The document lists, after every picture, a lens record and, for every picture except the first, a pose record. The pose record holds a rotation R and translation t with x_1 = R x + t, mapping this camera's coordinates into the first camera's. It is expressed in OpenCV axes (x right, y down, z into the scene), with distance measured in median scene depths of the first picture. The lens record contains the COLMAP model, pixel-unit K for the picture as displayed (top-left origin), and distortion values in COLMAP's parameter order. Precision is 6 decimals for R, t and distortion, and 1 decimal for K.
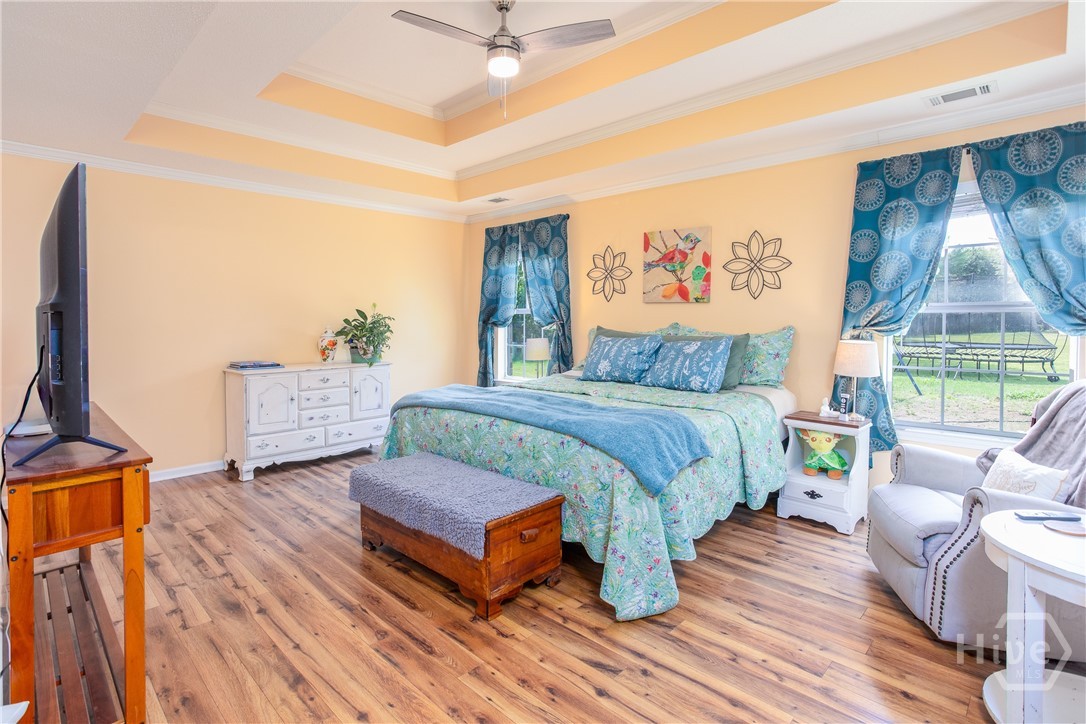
lens RADIAL K [[528.7, 0, 542.7], [0, 528.7, 352.0], [0, 0, 1]] dist [-0.040228, 0.020116]
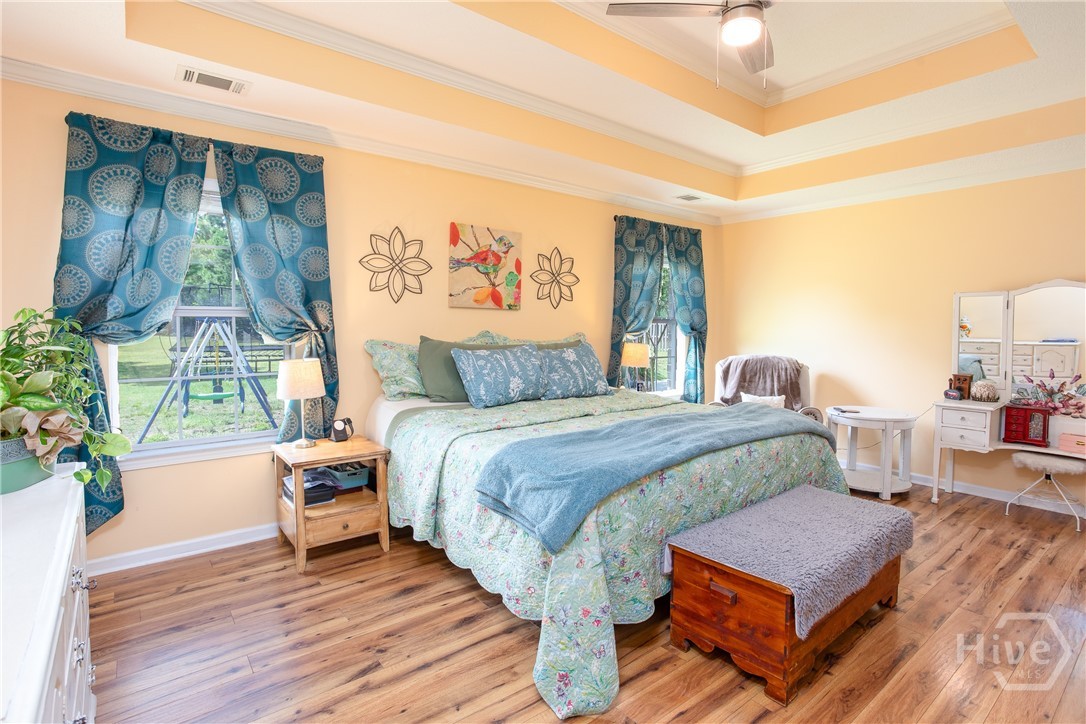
lens RADIAL K [[528.7, 0, 542.7], [0, 528.7, 352.0], [0, 0, 1]] dist [-0.040228, 0.020116]
pose [[0.151058, -0.049676, 0.987276, -0.636501], [0.057552, 0.997484, 0.041384, -0.051363], [-0.986848, 0.050569, 0.153537, 0.772214]]
